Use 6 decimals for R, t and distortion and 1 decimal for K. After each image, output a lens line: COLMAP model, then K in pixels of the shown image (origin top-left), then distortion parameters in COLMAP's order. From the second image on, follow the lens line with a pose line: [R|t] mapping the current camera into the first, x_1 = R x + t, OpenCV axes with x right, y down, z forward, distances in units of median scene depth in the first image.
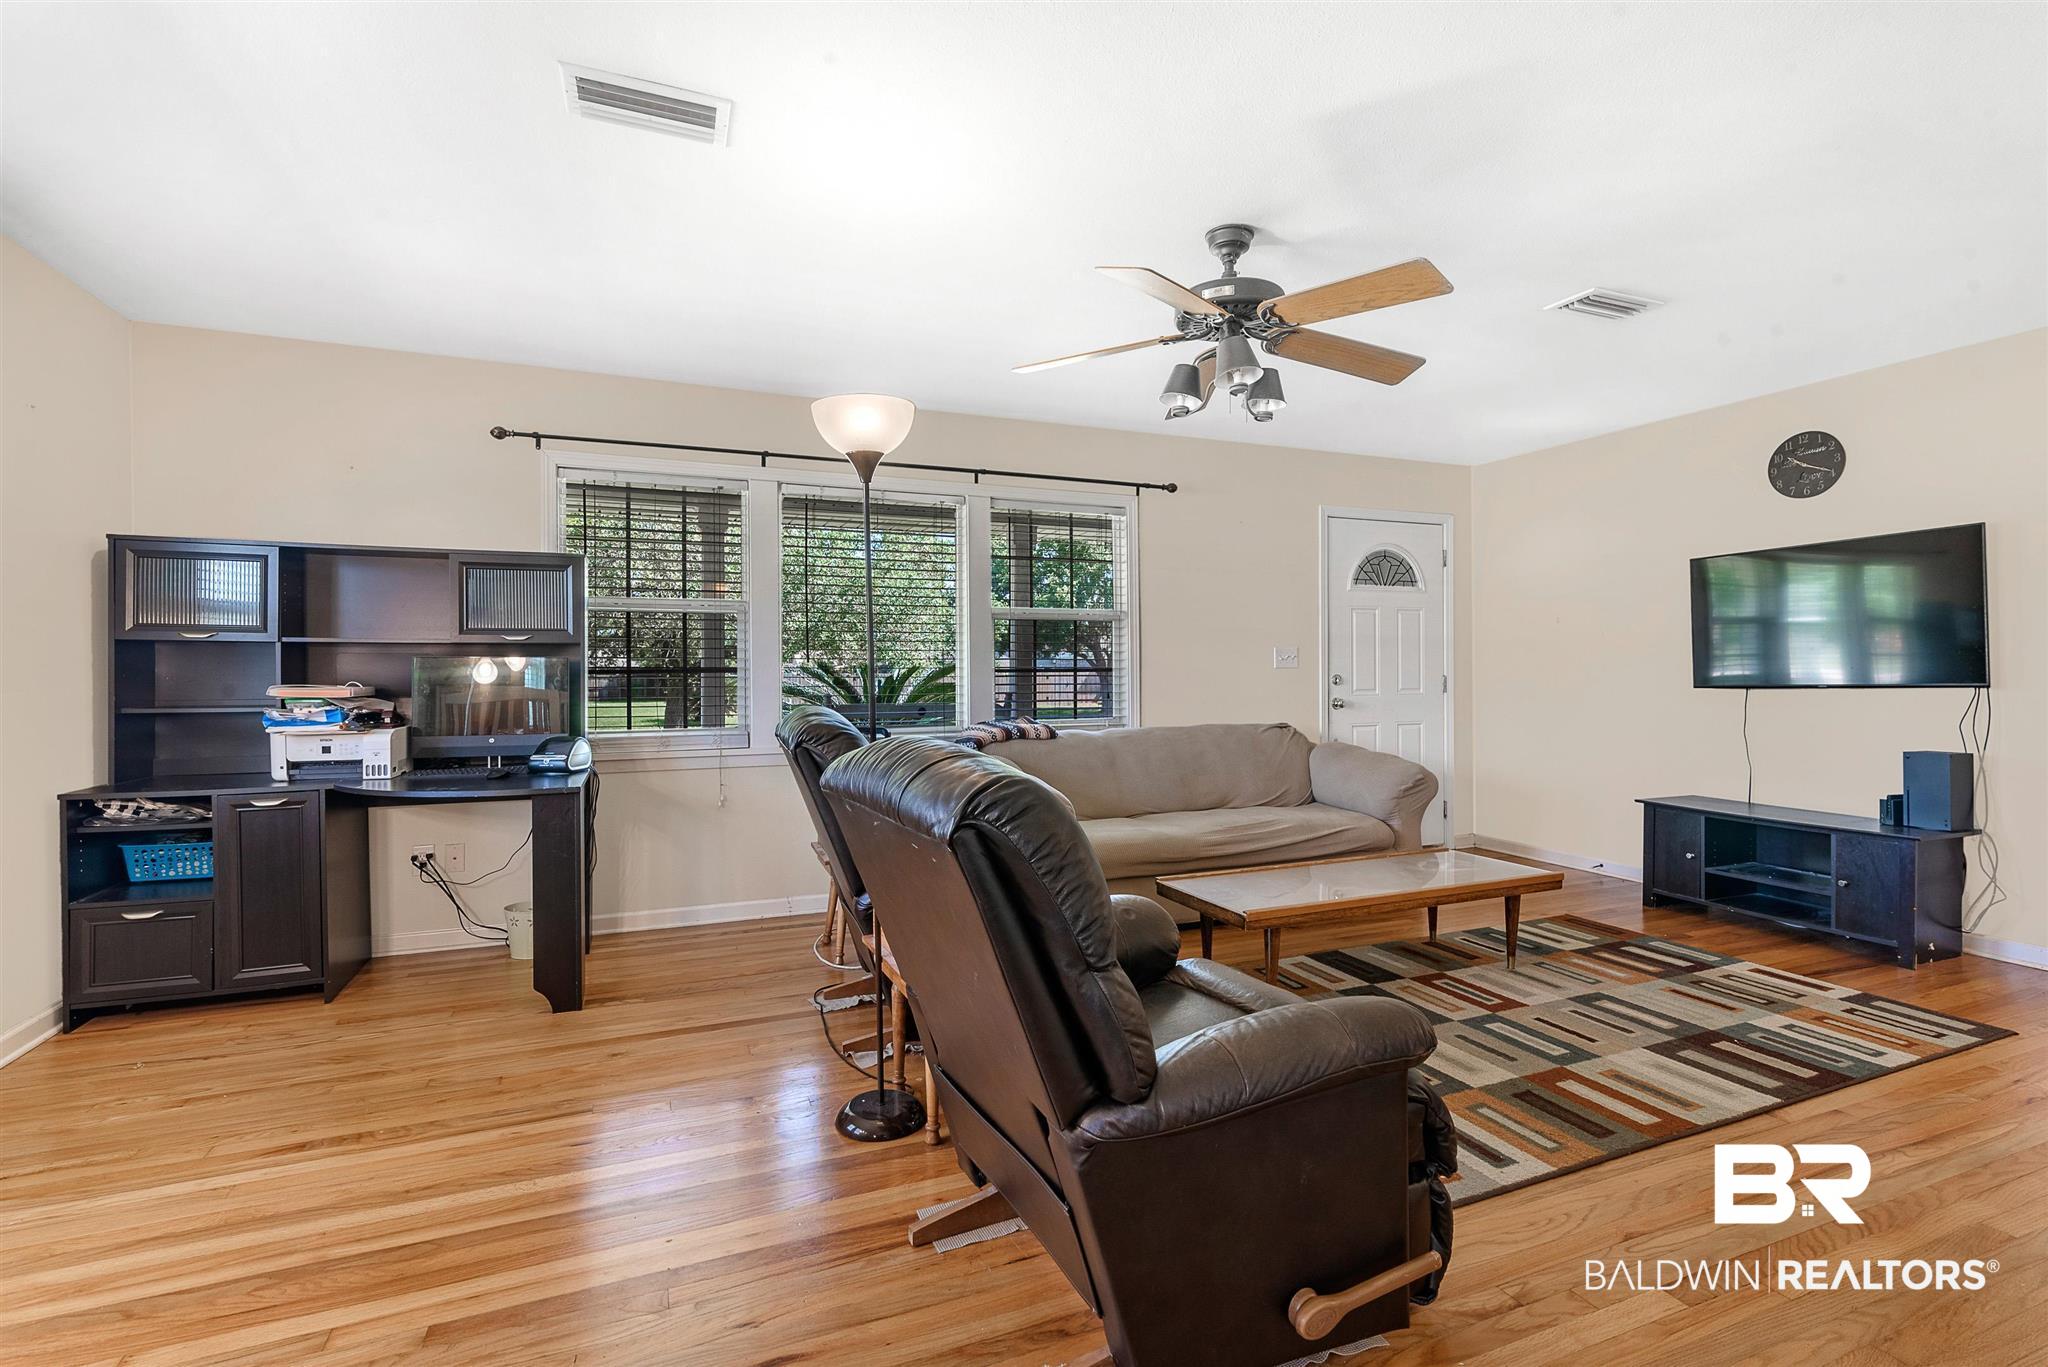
lens RADIAL K [[939.2, 0, 1032.2], [0, 939.2, 675.4], [0, 0, 1]] dist [0.000454, 0.001784]
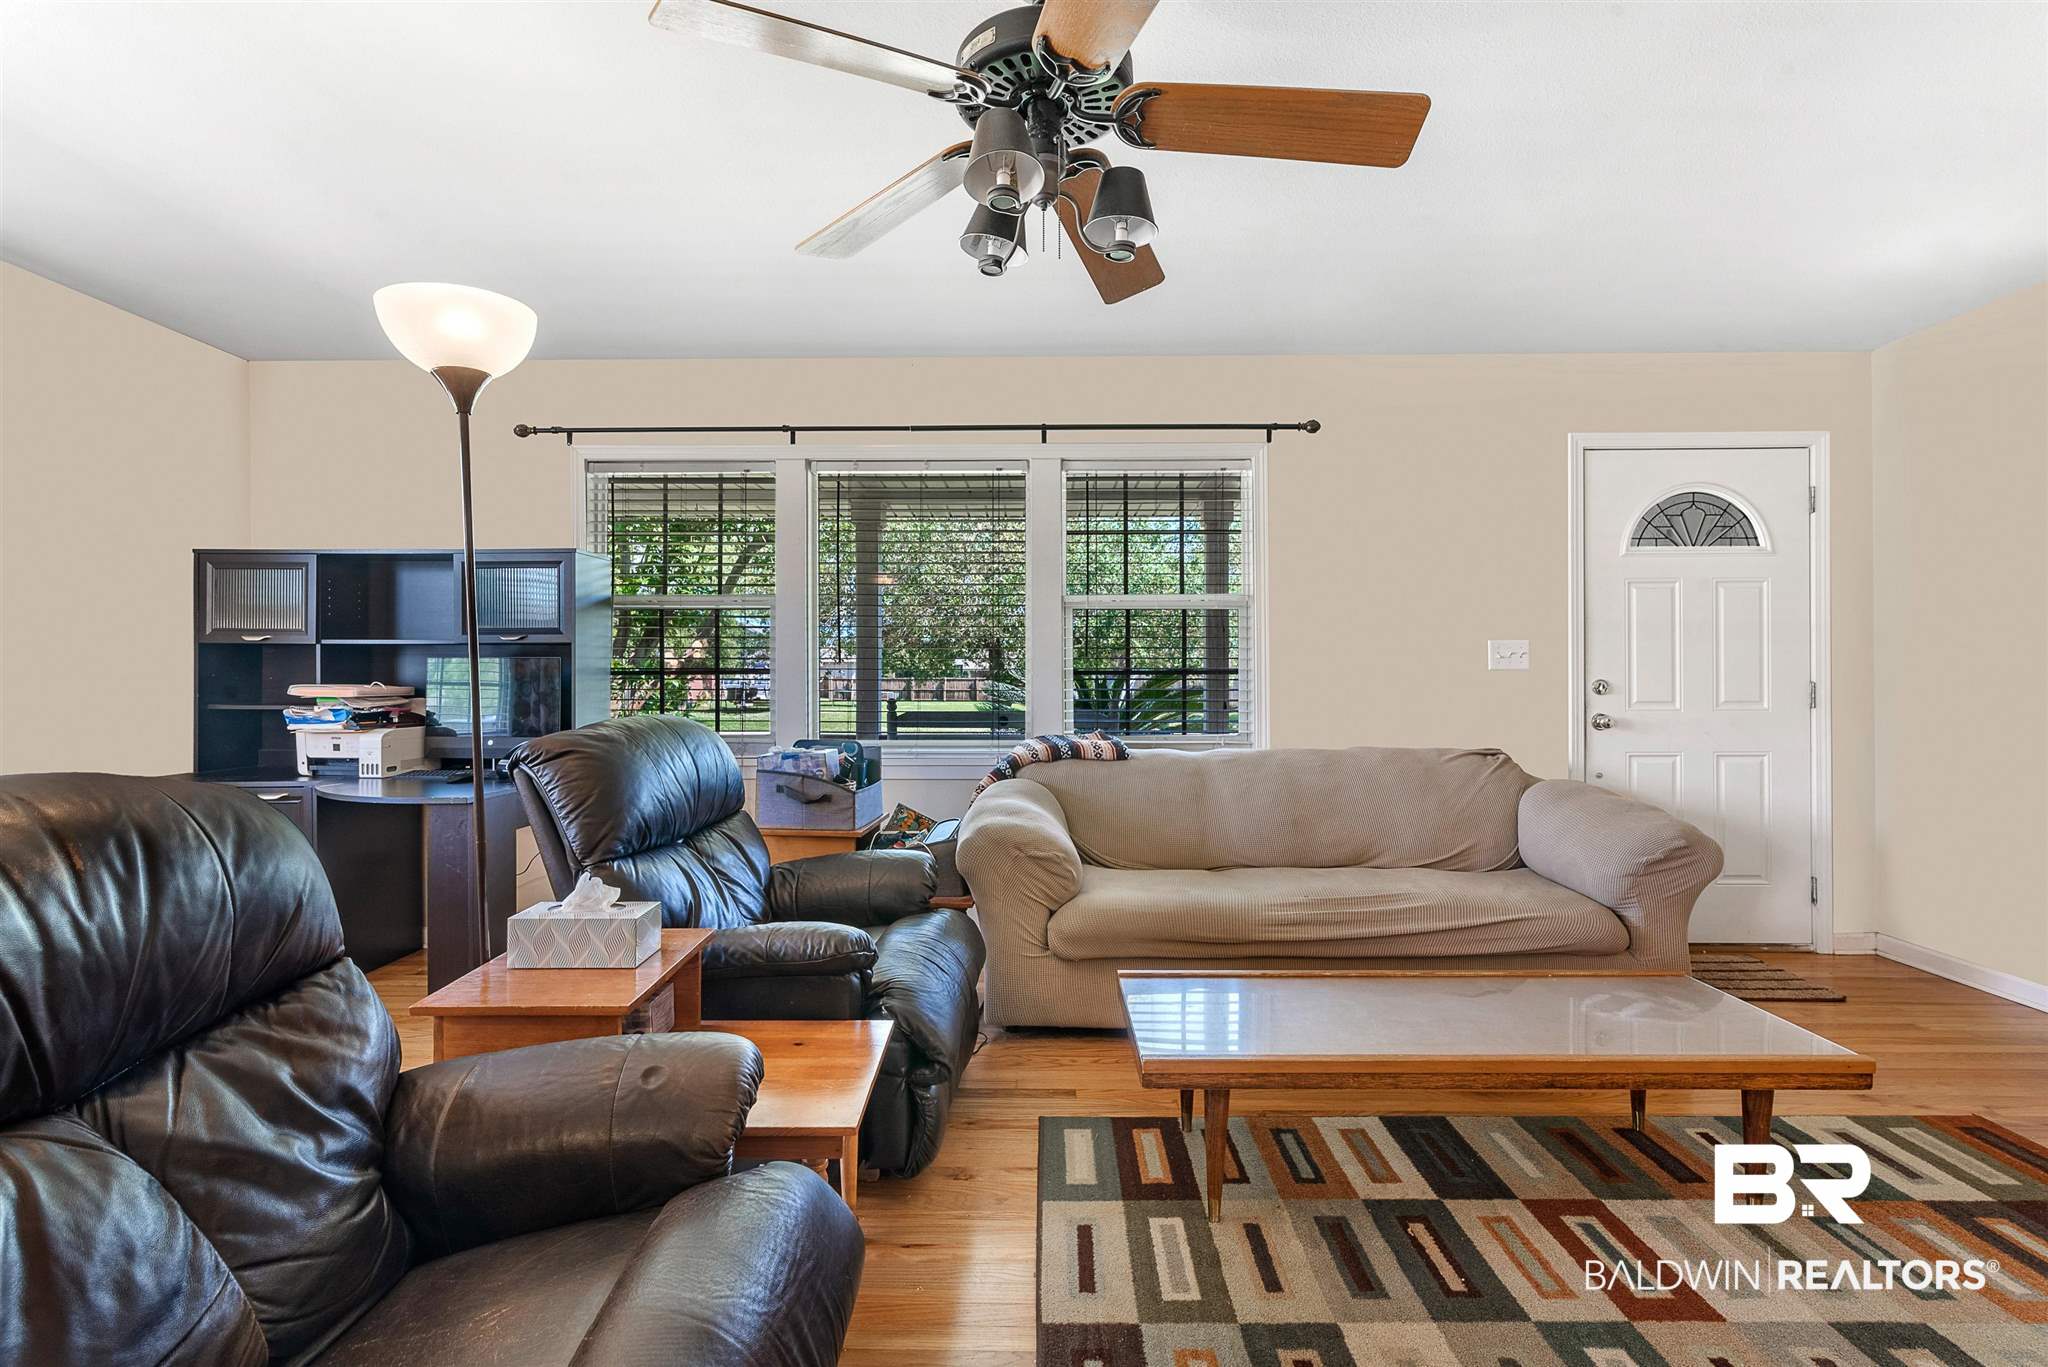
lens RADIAL K [[939.2, 0, 1032.2], [0, 939.2, 675.4], [0, 0, 1]] dist [0.000454, 0.001784]
pose [[0.918094, 0.002349, -0.396357, 0.347523], [-0.003865, 0.999988, -0.003025, 0.000045], [0.396345, 0.004309, 0.918092, 0.338560]]
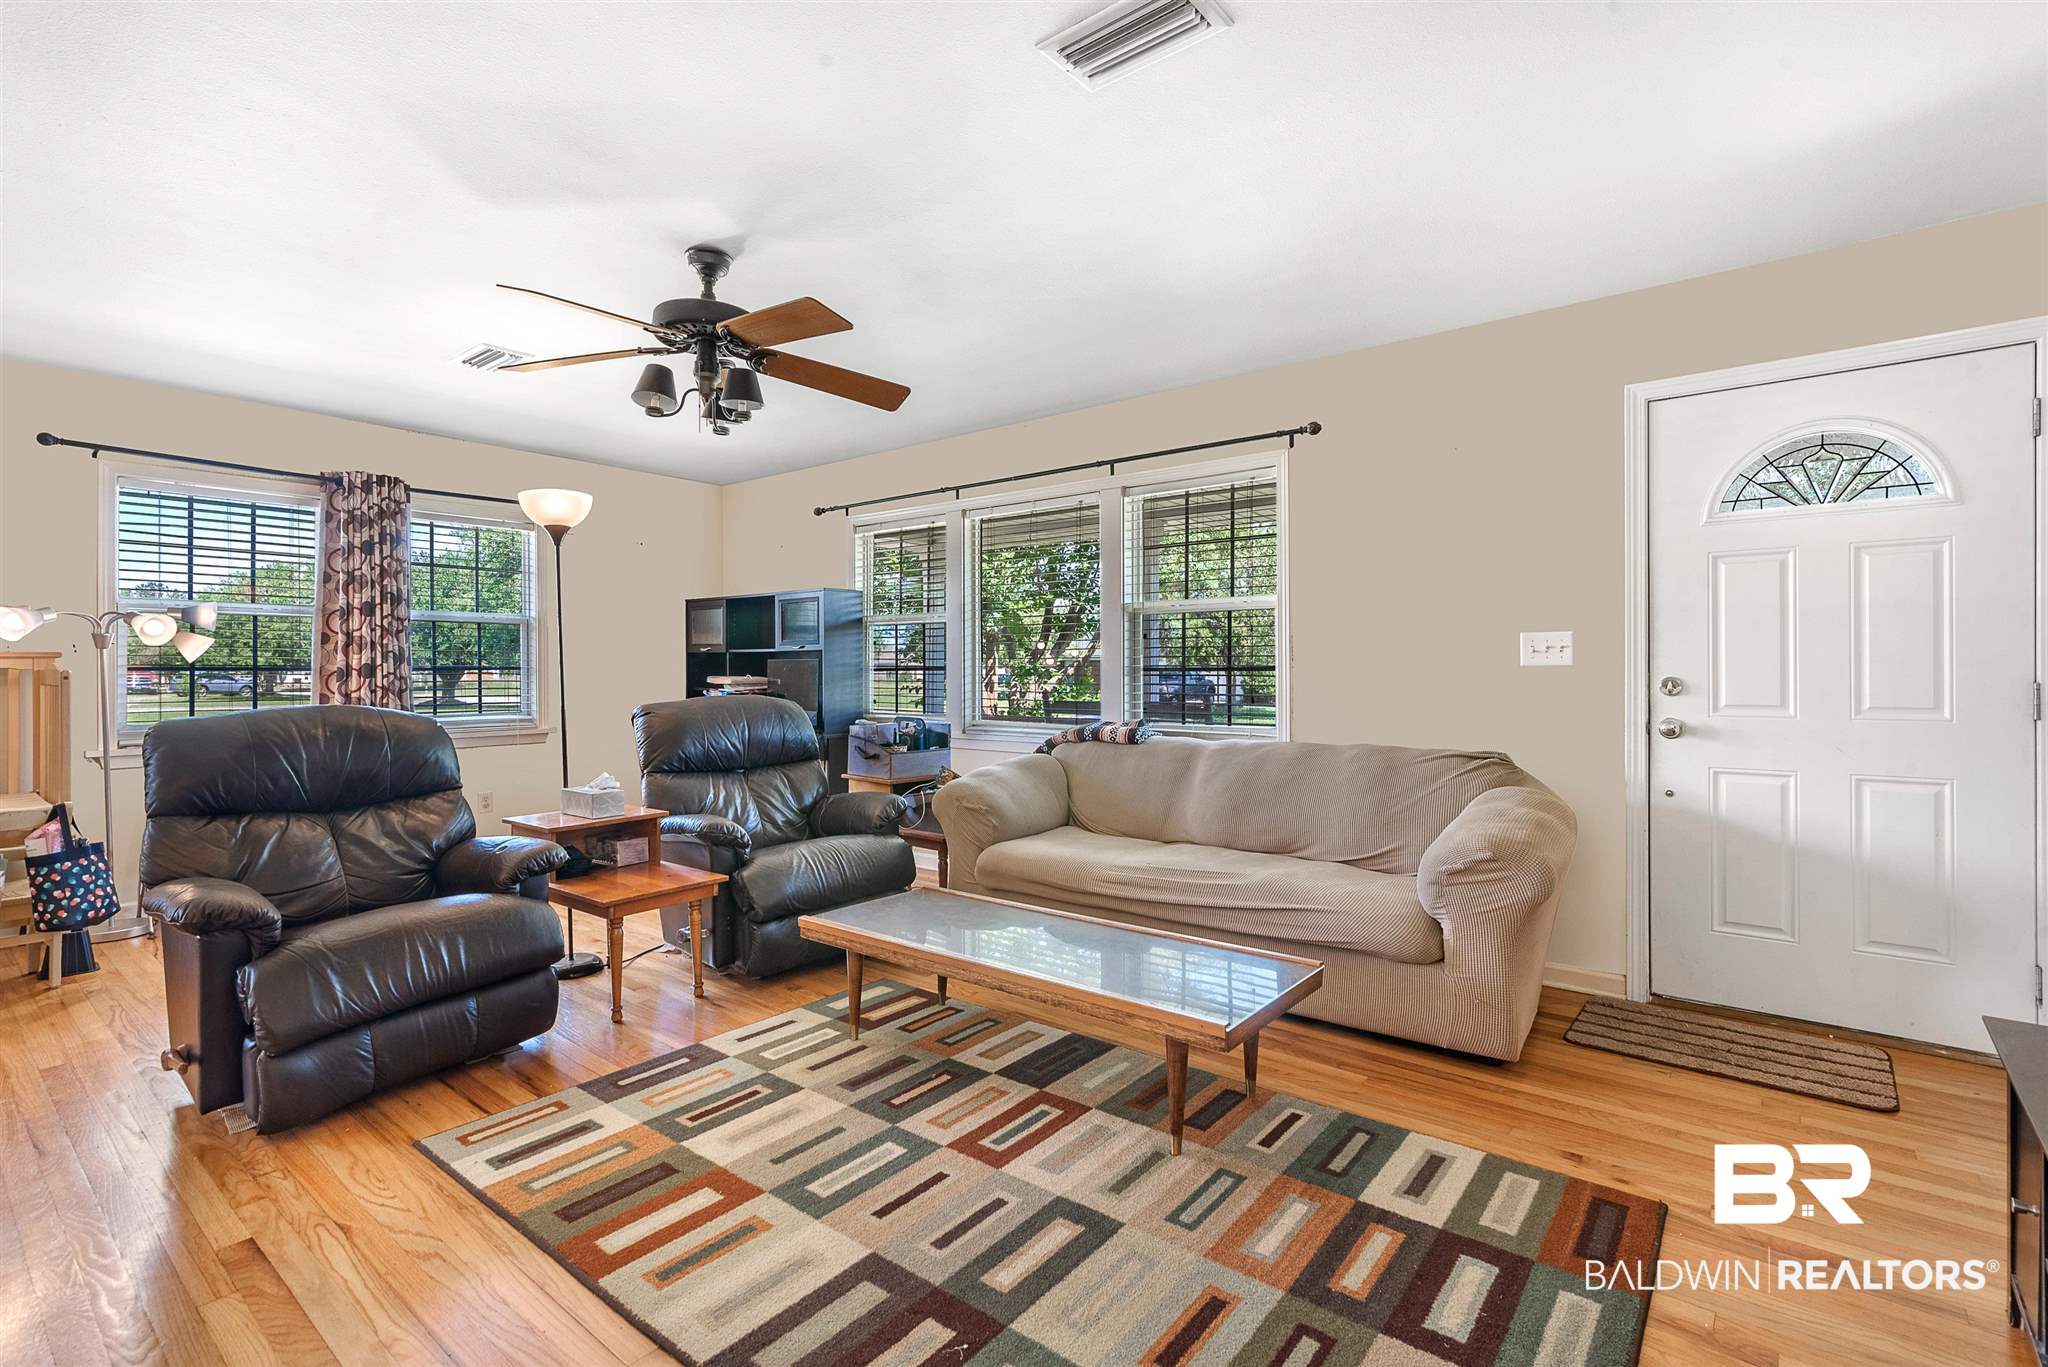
lens RADIAL K [[939.2, 0, 1032.2], [0, 939.2, 675.4], [0, 0, 1]] dist [0.000454, 0.001784]
pose [[0.480063, 0.008680, -0.877191, 1.023777], [-0.004022, 0.999962, 0.007694, -0.007324], [0.877225, -0.000166, 0.480080, 0.632807]]
